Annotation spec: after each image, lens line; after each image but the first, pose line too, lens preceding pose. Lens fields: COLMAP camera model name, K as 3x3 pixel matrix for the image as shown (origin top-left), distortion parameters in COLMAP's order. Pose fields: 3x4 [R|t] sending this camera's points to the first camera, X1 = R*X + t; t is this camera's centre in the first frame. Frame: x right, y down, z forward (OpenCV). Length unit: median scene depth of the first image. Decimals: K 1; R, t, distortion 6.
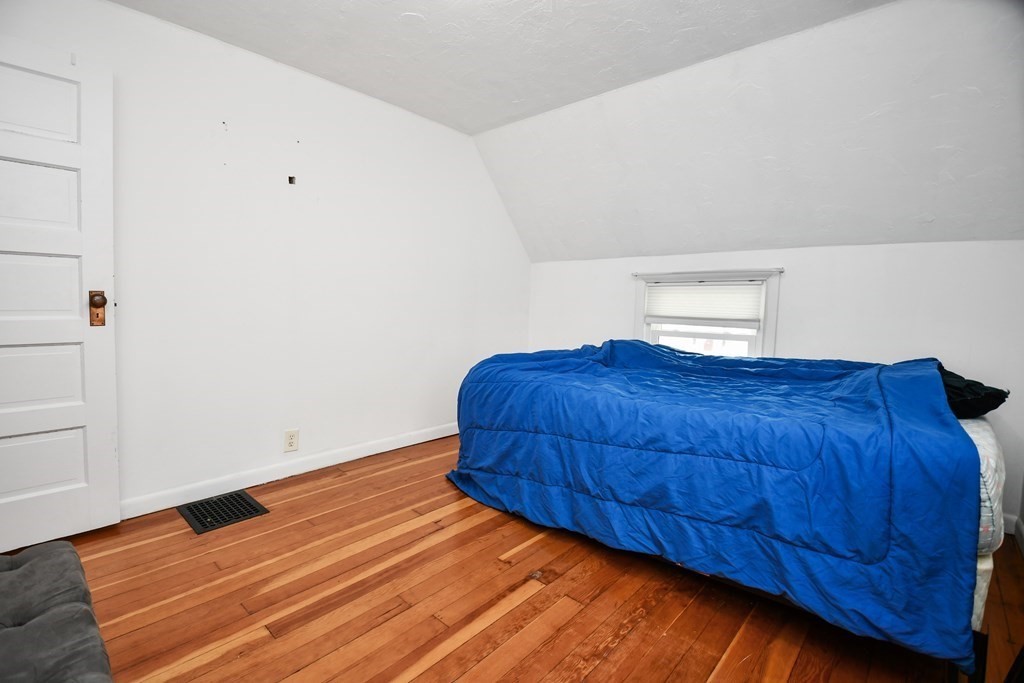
lens RADIAL K [[465.2, 0, 492.7], [0, 465.2, 316.1], [0, 0, 1]] dist [-0.002891, -0.013310]
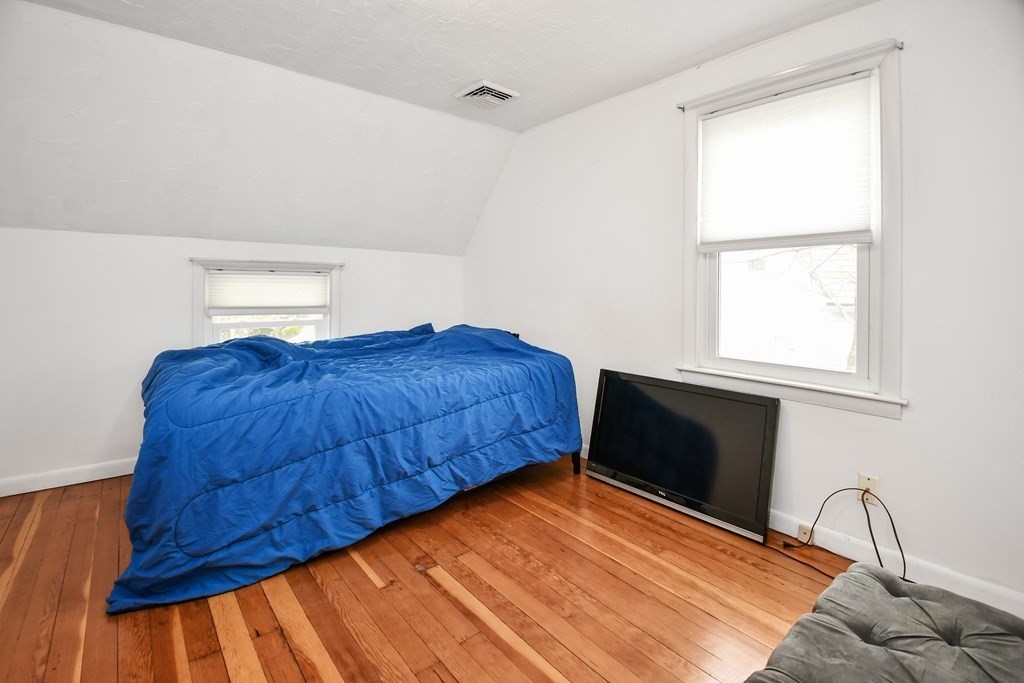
lens RADIAL K [[471.7, 0, 507.4], [0, 471.7, 282.7], [0, 0, 1]] dist [0.017148, -0.020951]
pose [[0.112437, -0.004706, 0.993648, -0.909363], [0.023017, 0.999733, 0.002130, -0.068730], [-0.993392, 0.022631, 0.112516, 0.670114]]
